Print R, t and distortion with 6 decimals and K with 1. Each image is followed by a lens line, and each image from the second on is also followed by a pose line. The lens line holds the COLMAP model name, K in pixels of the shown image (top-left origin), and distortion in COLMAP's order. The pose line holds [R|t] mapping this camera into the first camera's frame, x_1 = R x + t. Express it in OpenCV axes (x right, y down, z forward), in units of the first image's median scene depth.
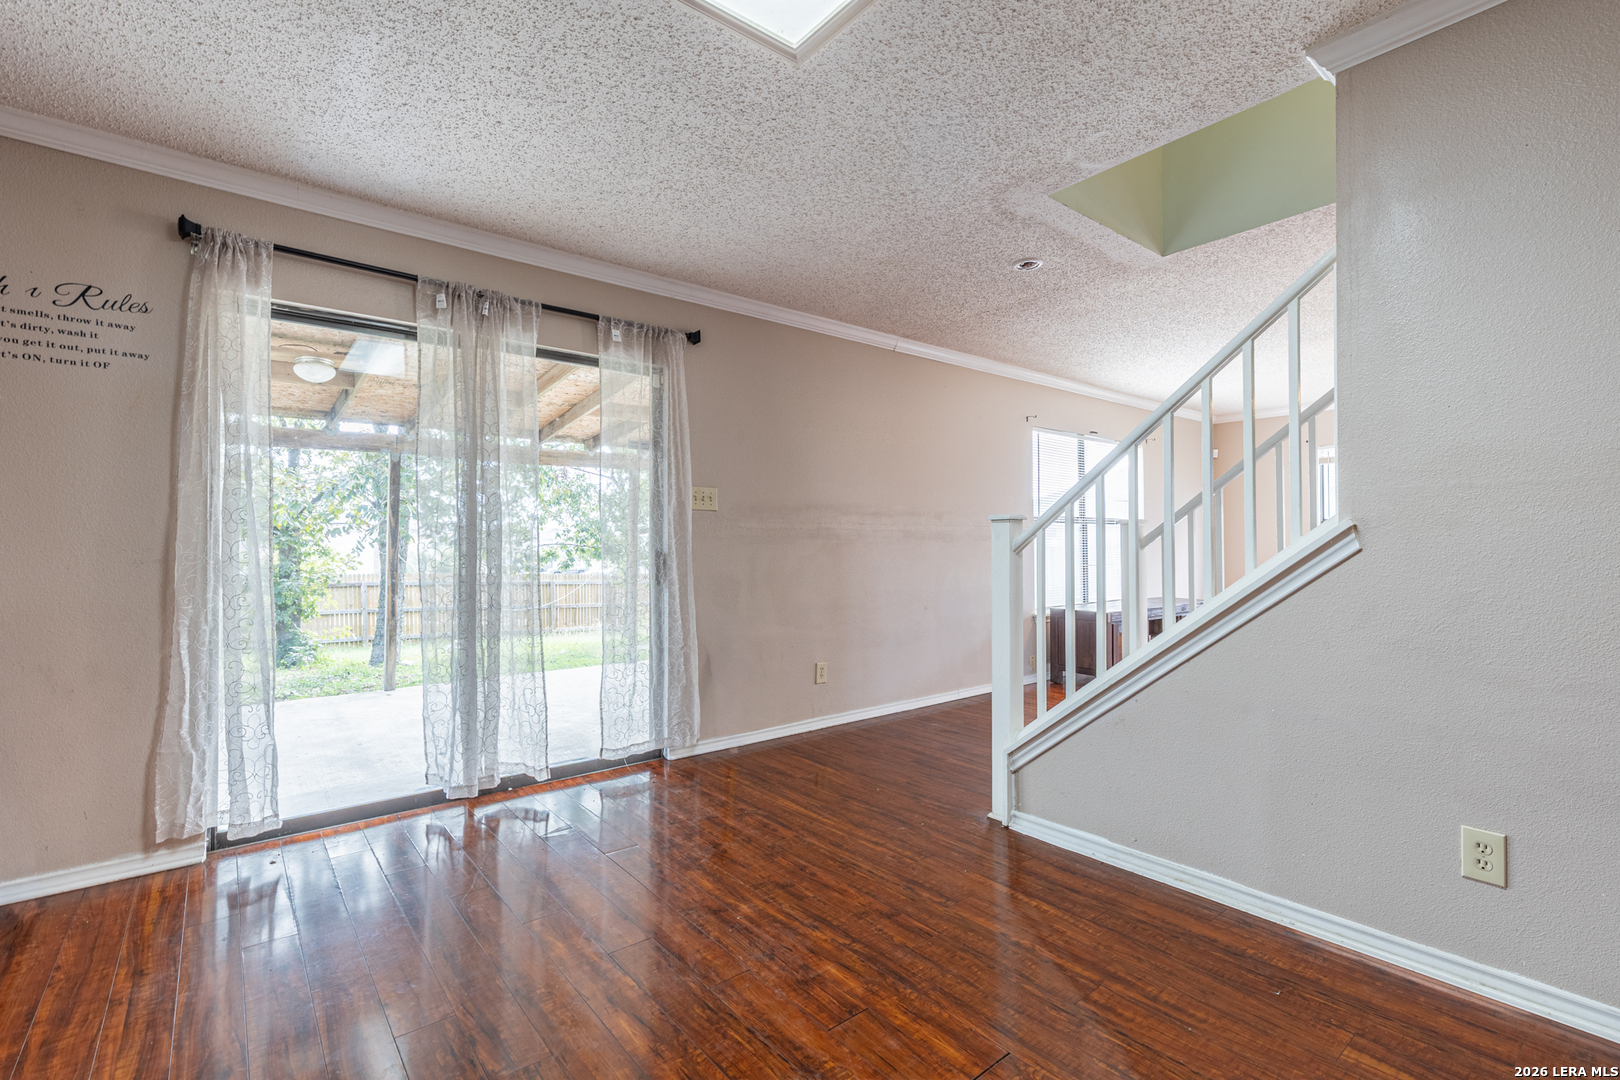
lens RADIAL K [[729.4, 0, 819.1], [0, 729.4, 530.5], [0, 0, 1]] dist [0.006665, -0.001322]
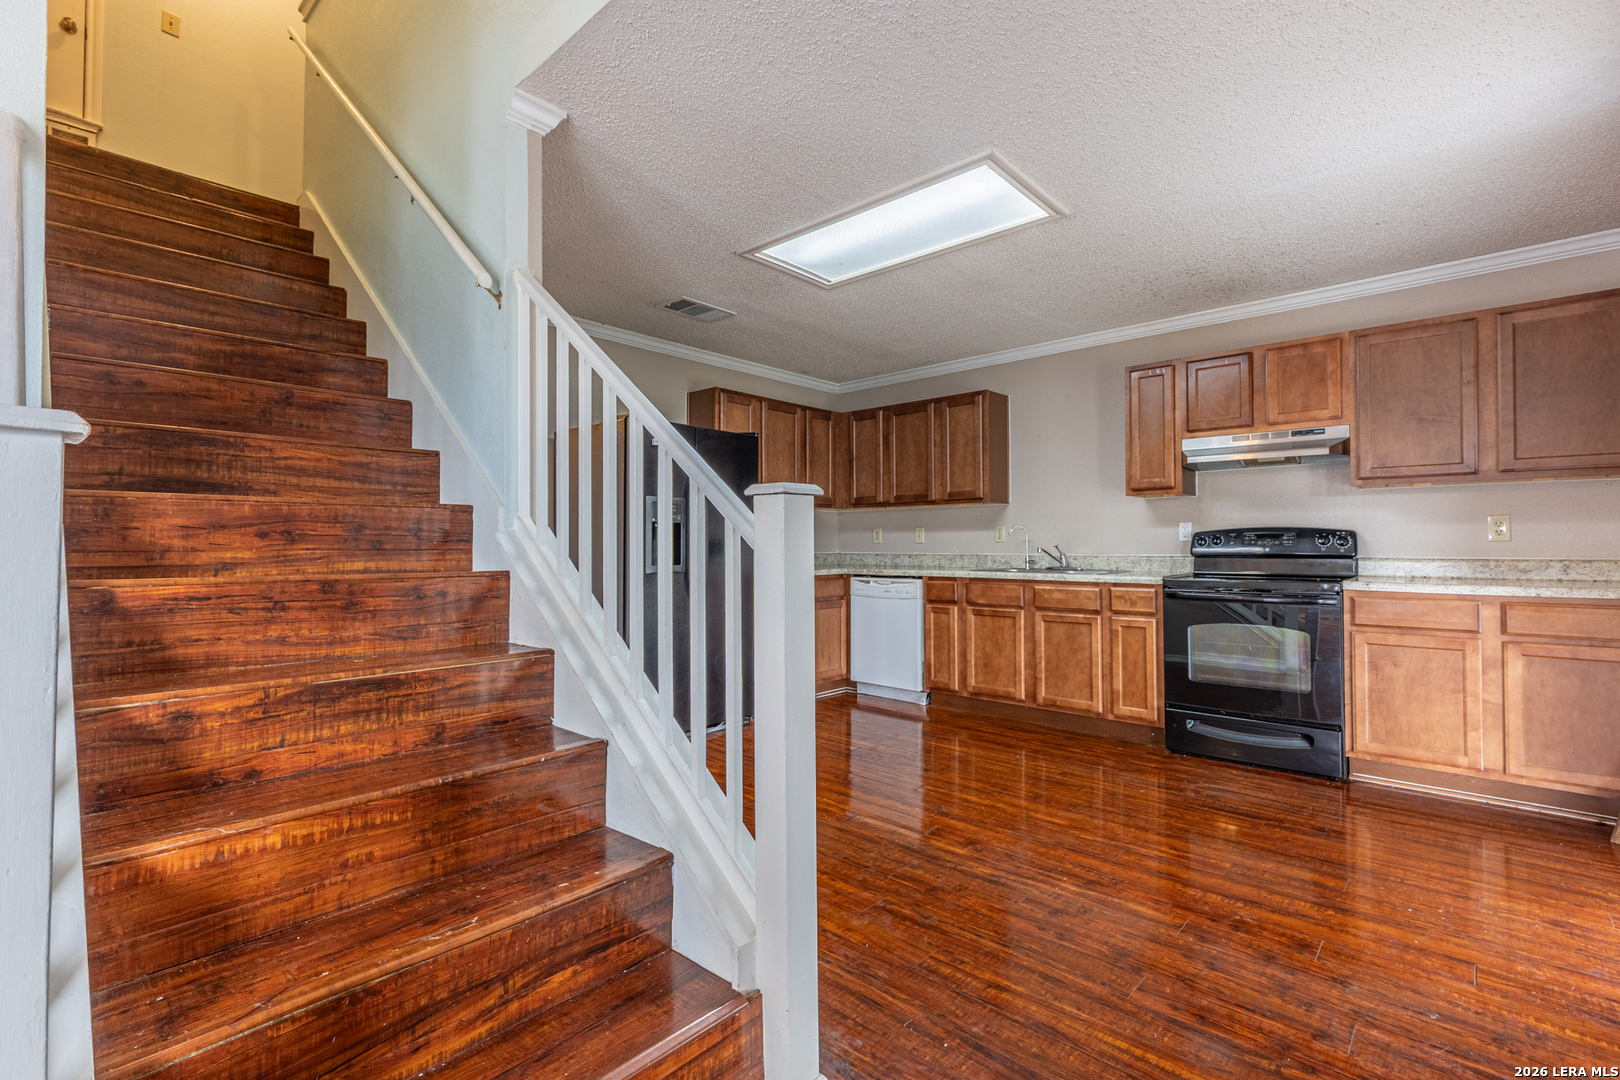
lens RADIAL K [[729.4, 0, 814.4], [0, 729.4, 538.1], [0, 0, 1]] dist [0.006665, -0.001322]
pose [[-0.989816, 0.005485, -0.142245, 0.334927], [0.009602, 0.999554, -0.028270, 0.030152], [0.142026, -0.029348, -0.989428, 1.629709]]
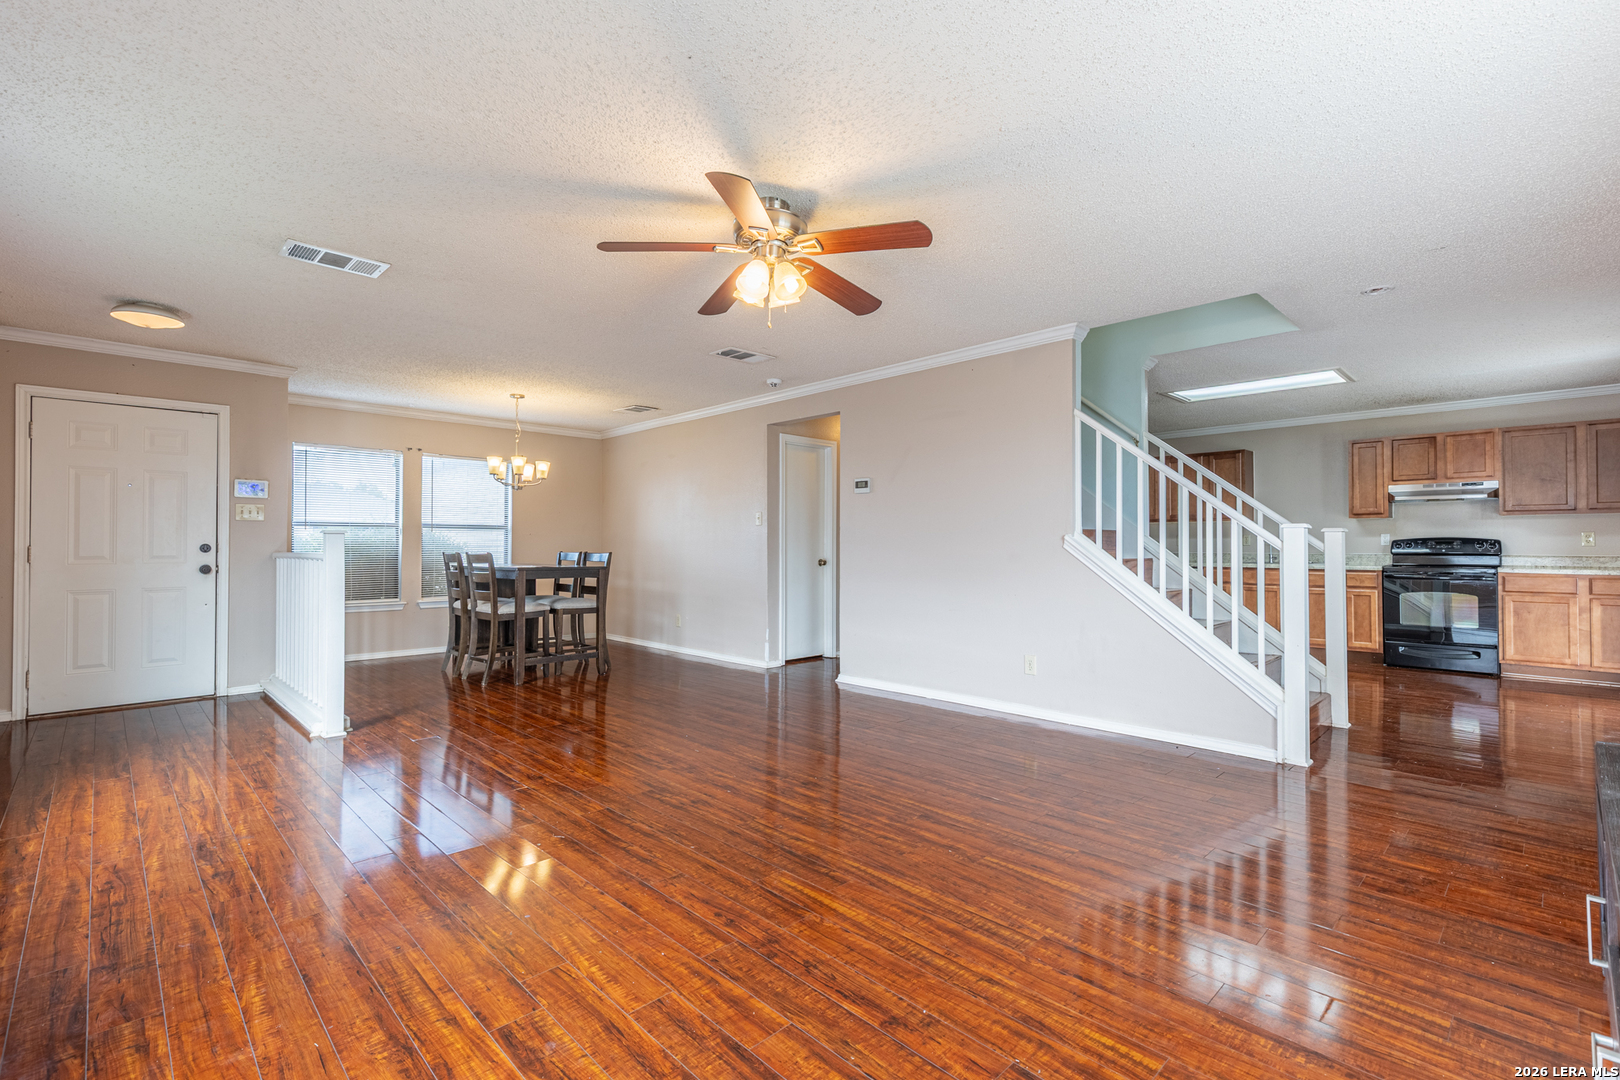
lens RADIAL K [[729.4, 0, 813.6], [0, 729.4, 541.4], [0, 0, 1]] dist [0.006665, -0.001322]
pose [[-0.996230, 0.002856, -0.086710, 1.595646], [0.005359, 0.999575, -0.028647, 0.048384], [0.086591, -0.029004, -0.995822, 2.620674]]
